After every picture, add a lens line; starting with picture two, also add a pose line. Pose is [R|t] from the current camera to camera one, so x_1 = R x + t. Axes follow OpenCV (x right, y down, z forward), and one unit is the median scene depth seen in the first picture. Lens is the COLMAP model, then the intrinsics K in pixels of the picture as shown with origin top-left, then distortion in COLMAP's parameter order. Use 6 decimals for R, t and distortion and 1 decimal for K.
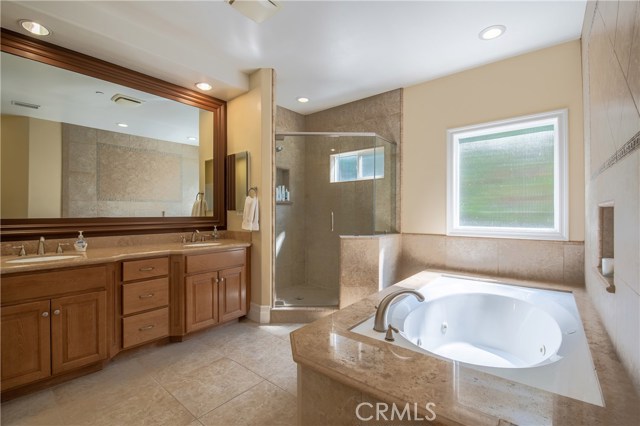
lens RADIAL K [[276.0, 0, 320.0], [0, 276.0, 213.0], [0, 0, 1]] dist [-0.001132, -0.000403]
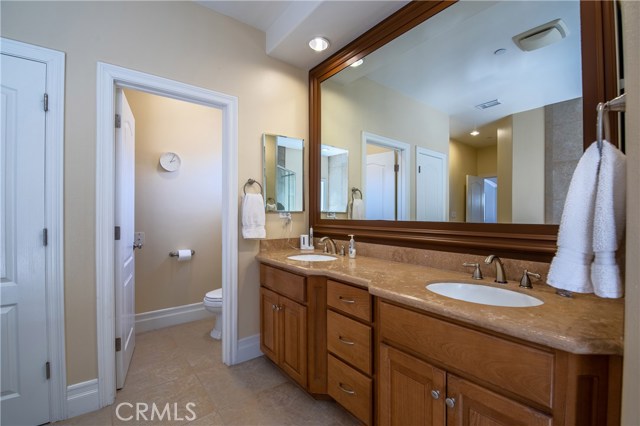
lens RADIAL K [[276.0, 0, 320.0], [0, 276.0, 213.0], [0, 0, 1]] dist [-0.001132, -0.000403]
pose [[-0.229457, -0.009876, -0.973269, 0.029545], [-0.002801, 0.999951, -0.009487, 0.003576], [0.973315, 0.000550, -0.229473, 1.038942]]
